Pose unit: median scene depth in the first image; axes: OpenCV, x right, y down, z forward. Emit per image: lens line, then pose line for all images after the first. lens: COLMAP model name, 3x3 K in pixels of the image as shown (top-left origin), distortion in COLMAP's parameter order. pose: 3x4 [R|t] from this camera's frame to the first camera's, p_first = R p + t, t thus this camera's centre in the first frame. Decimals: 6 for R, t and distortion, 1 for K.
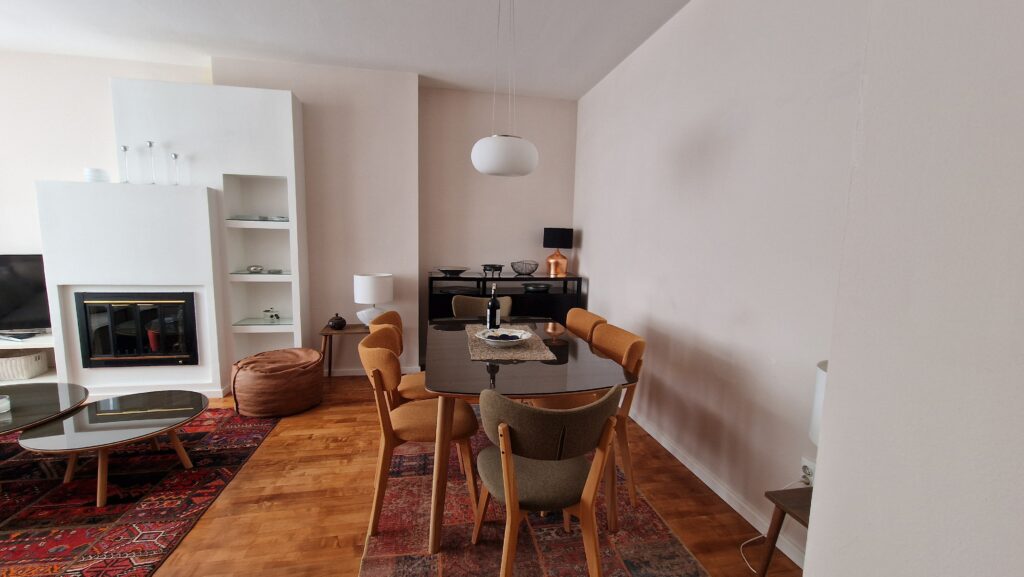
lens RADIAL K [[418.4, 0, 508.3], [0, 418.4, 290.1], [0, 0, 1]] dist [-0.000534, -0.000907]
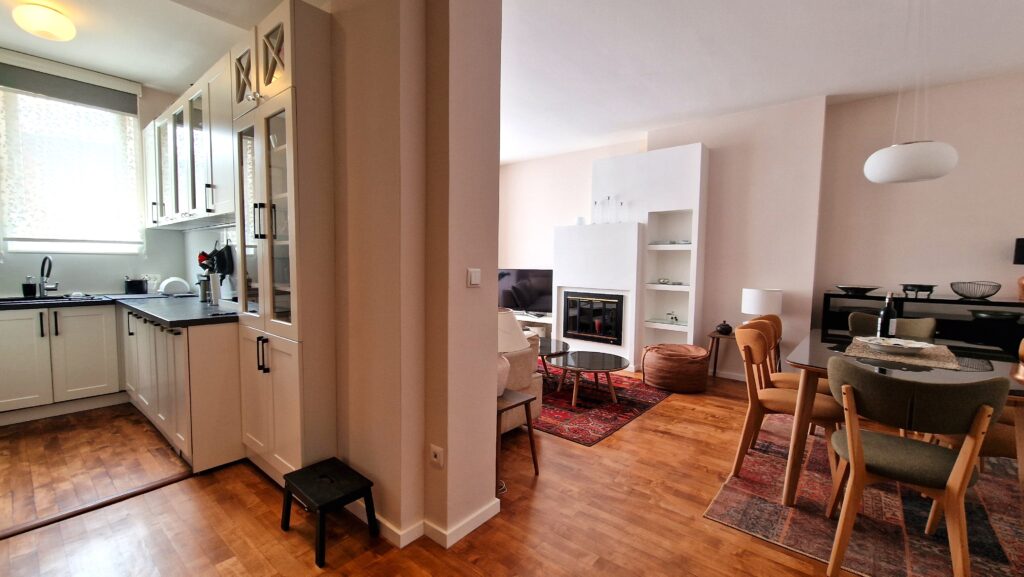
lens RADIAL K [[418.4, 0, 508.3], [0, 418.4, 290.1], [0, 0, 1]] dist [-0.000534, -0.000907]
pose [[0.630790, 0.037569, -0.775044, 0.131408], [-0.095217, 0.995026, -0.029263, 0.075696], [0.770089, 0.092256, 0.631230, -0.247391]]
